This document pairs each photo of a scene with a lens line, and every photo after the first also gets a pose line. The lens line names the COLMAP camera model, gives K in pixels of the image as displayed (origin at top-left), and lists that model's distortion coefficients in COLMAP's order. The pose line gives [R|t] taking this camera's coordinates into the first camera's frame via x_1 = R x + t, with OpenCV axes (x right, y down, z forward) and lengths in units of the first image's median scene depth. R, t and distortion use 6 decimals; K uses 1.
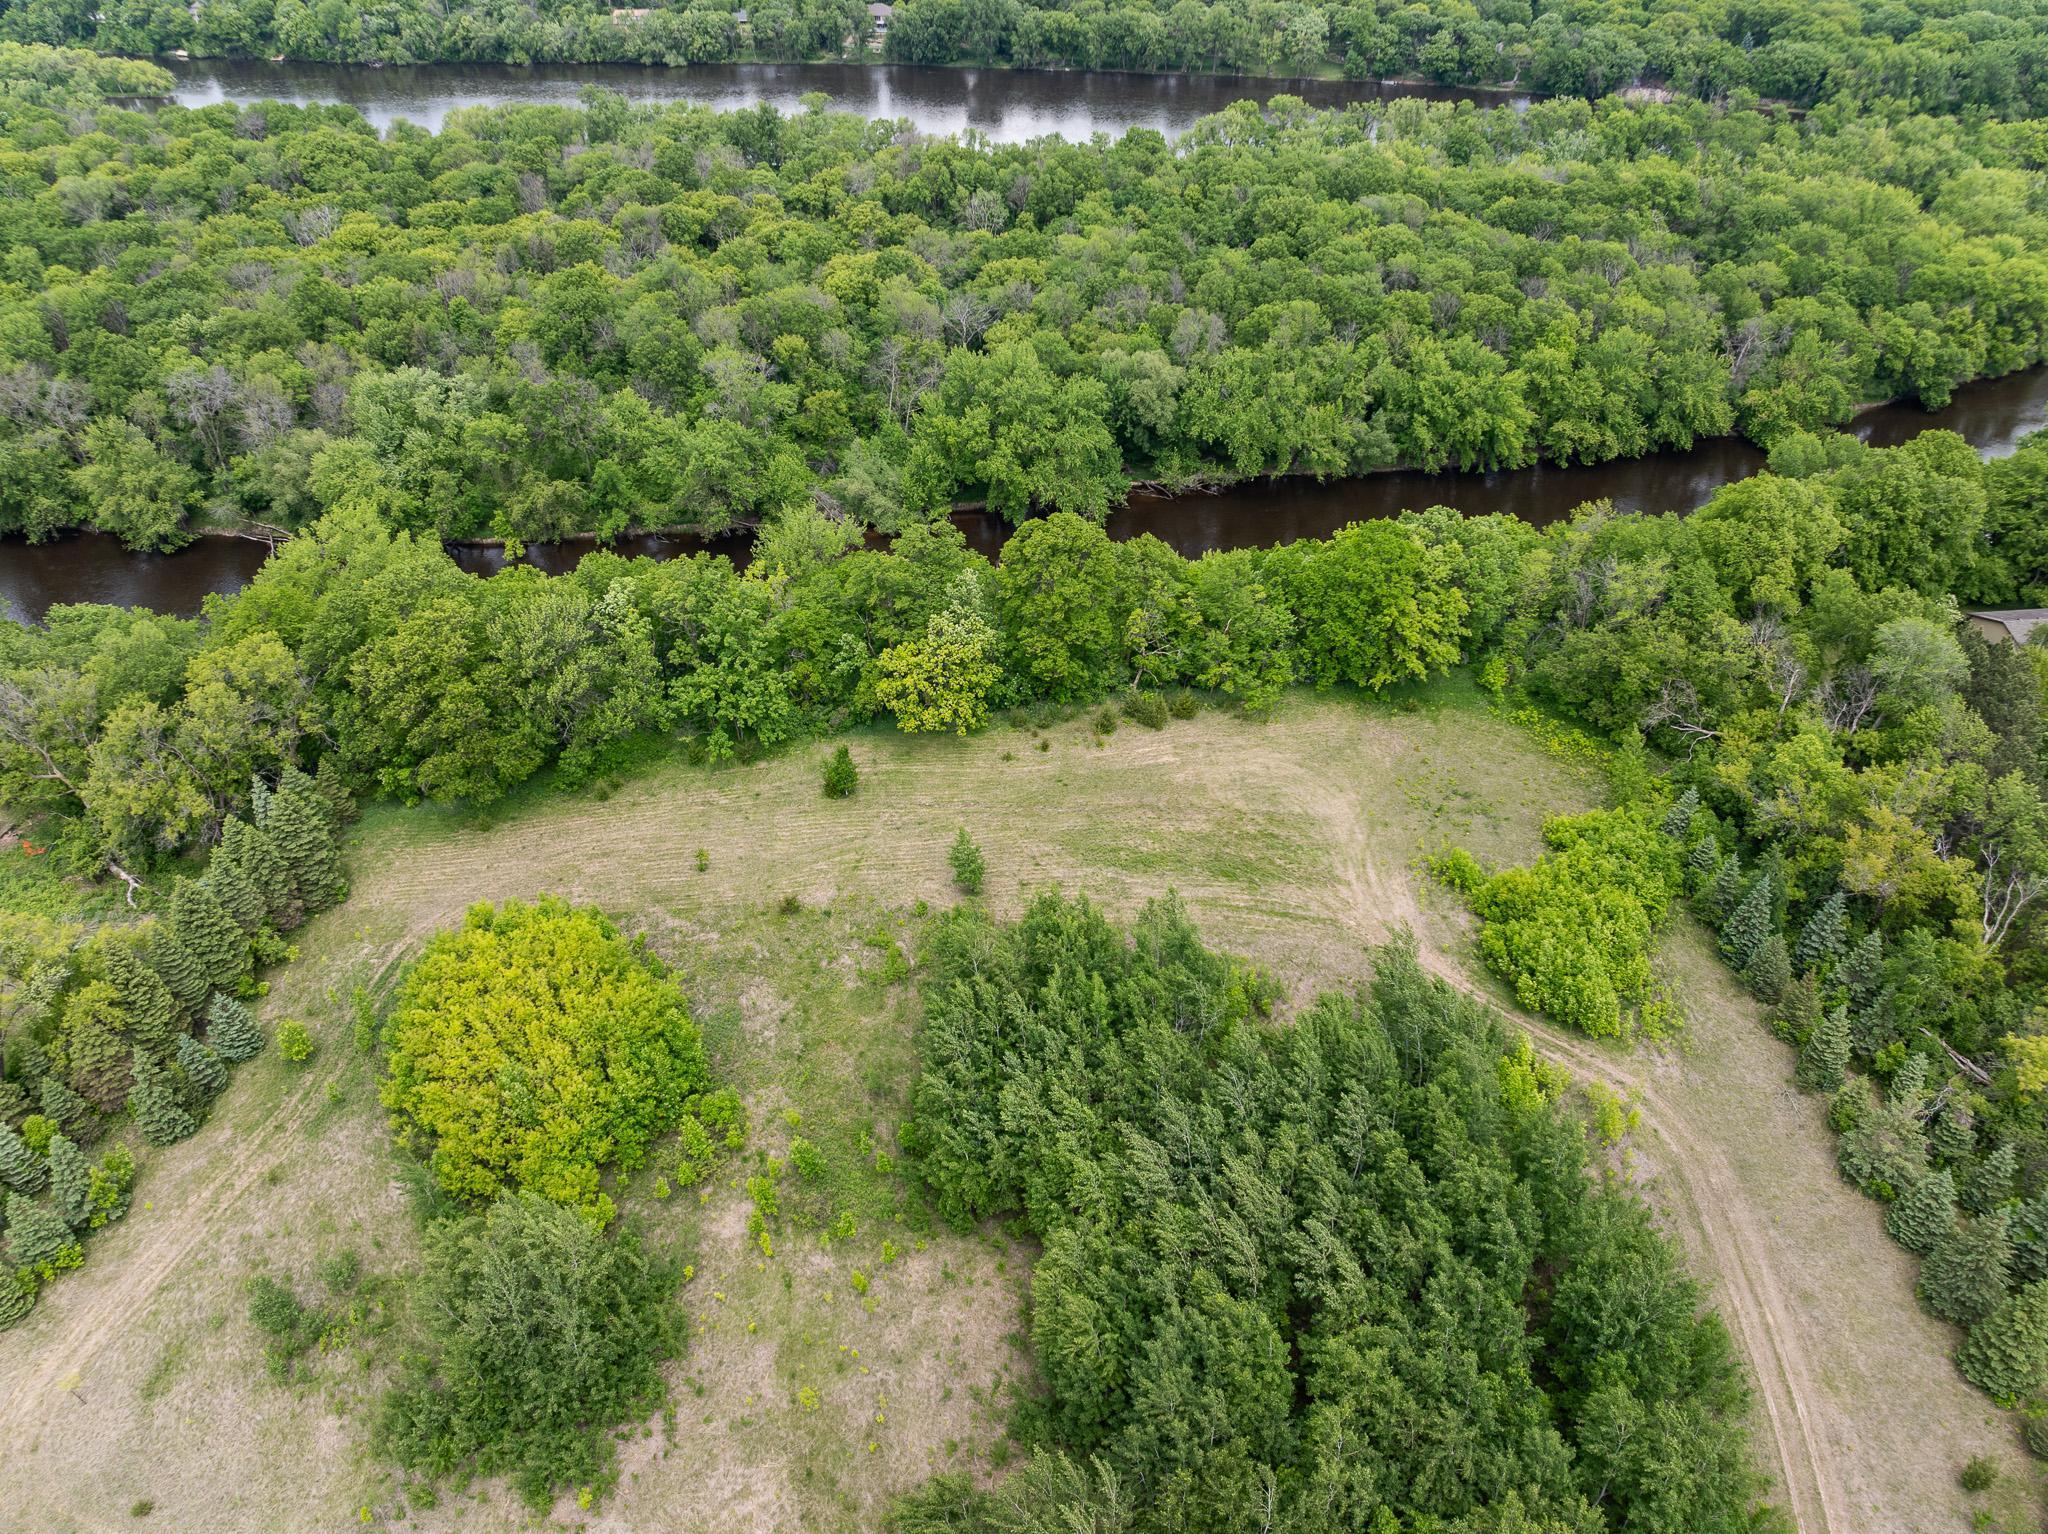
lens RADIAL K [[1478.7, 0, 1014.4], [0, 1478.7, 788.9], [0, 0, 1]] dist [-0.017637, -0.047495]
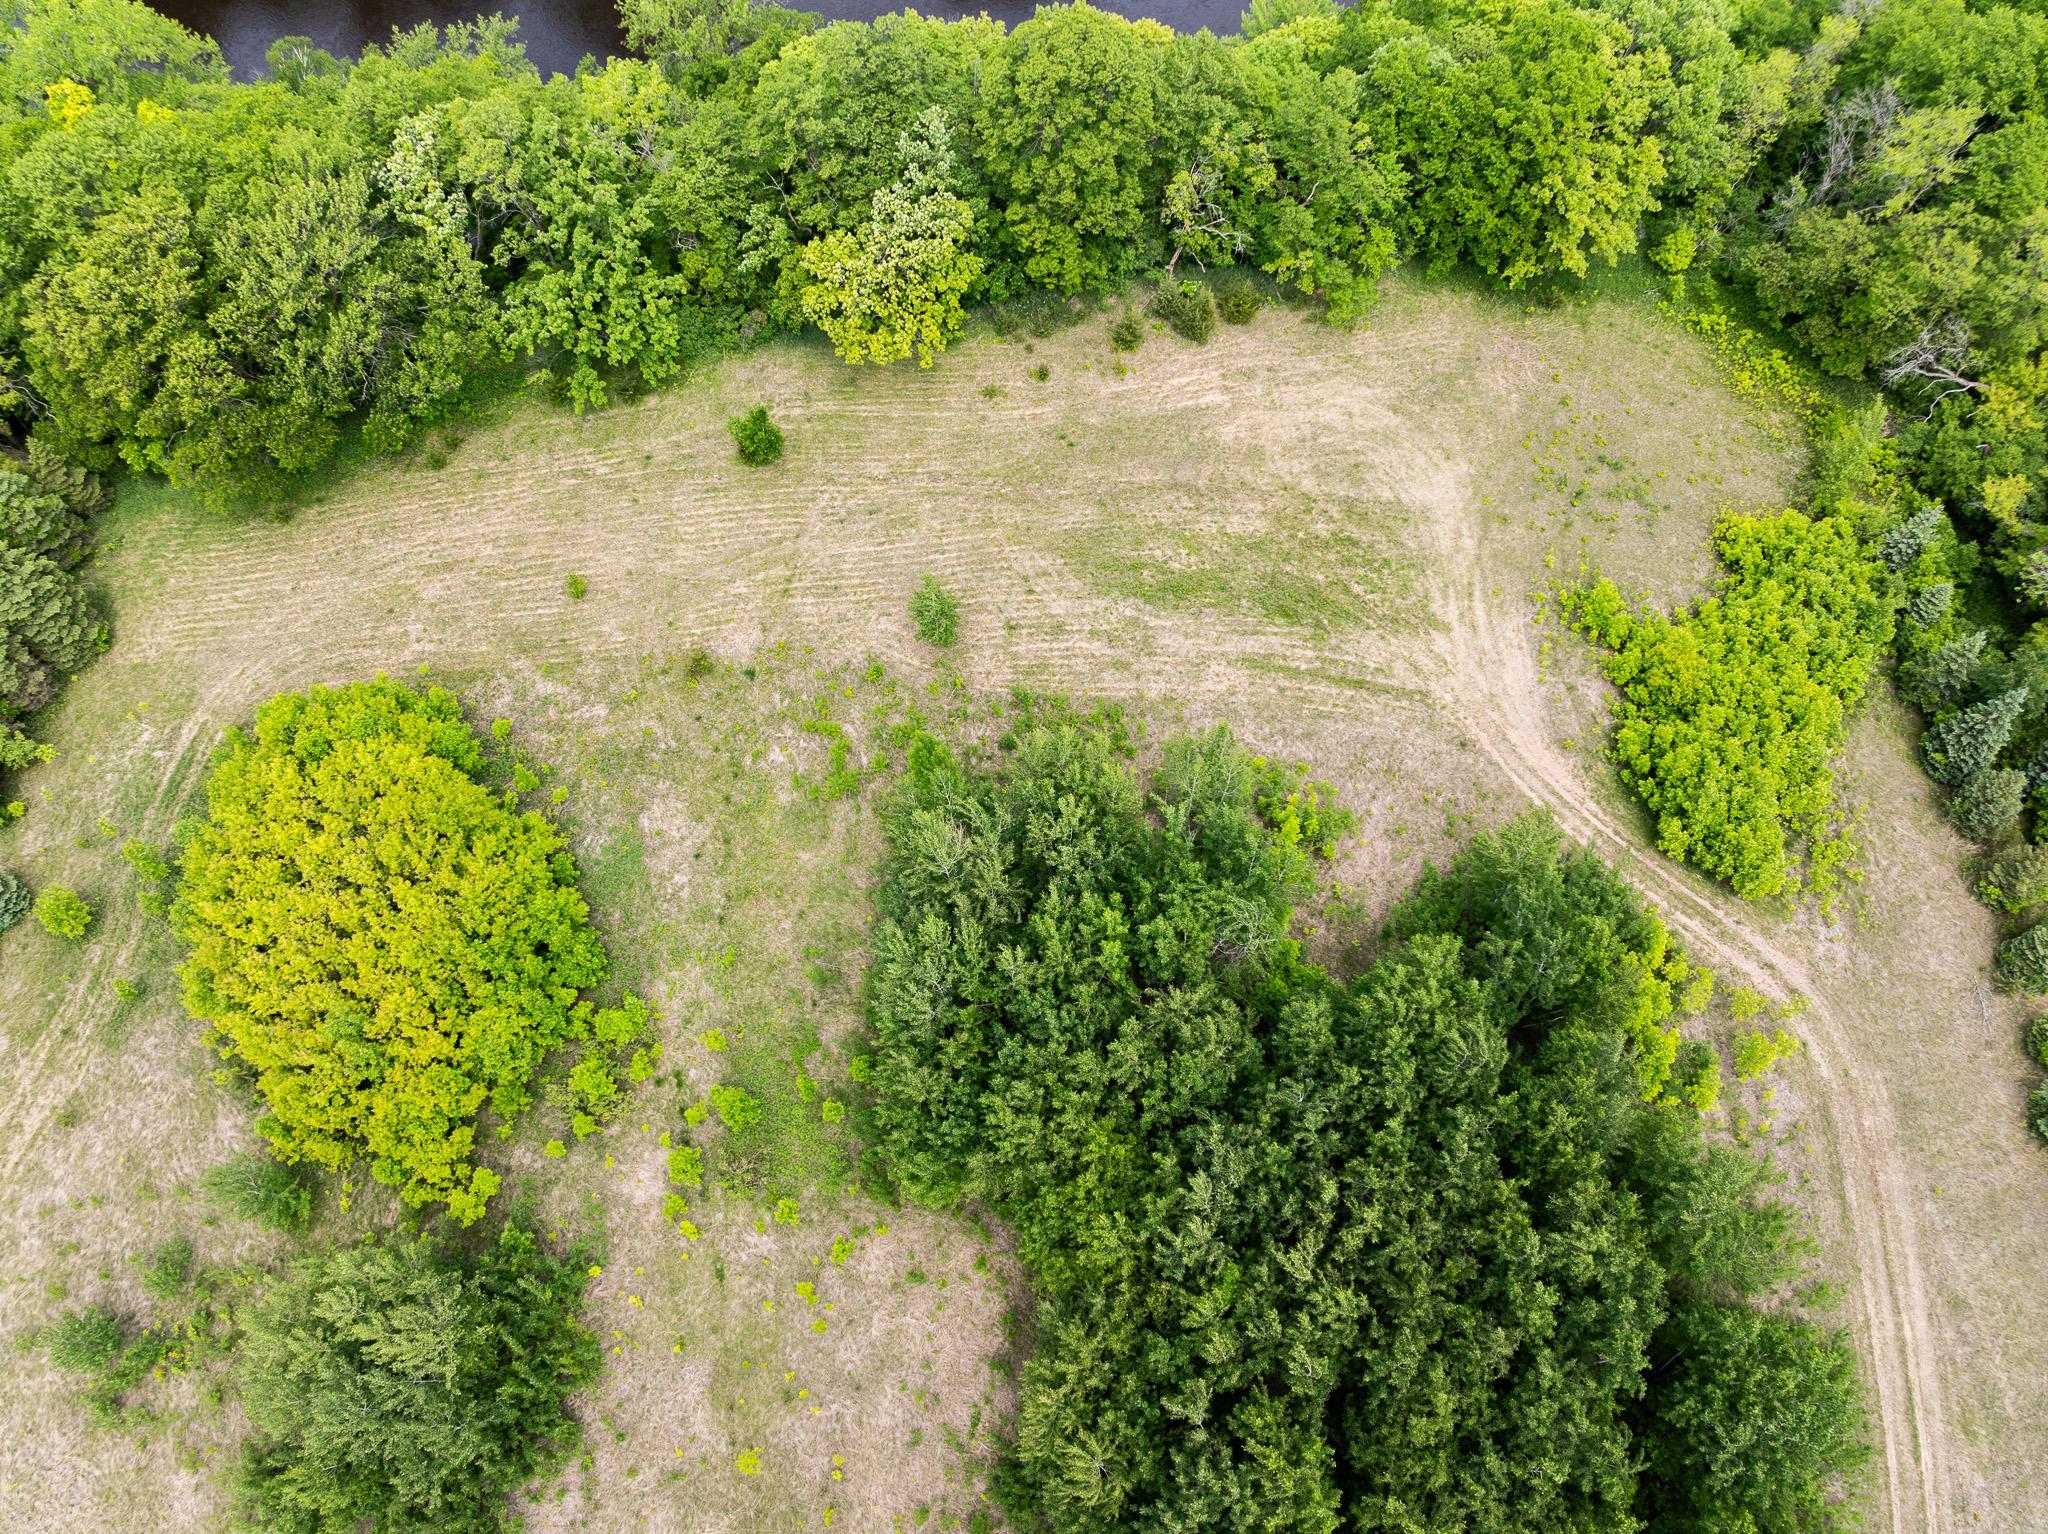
lens RADIAL K [[1448.4, 0, 1024.0], [0, 1448.4, 767.0], [0, 0, 1]] dist [-0.036650, 0.001612]
pose [[0.999964, 0.000509, 0.008449, 0.006290], [-0.004498, 0.877546, 0.479471, -0.227604], [-0.007170, -0.479492, 0.877517, 0.335296]]
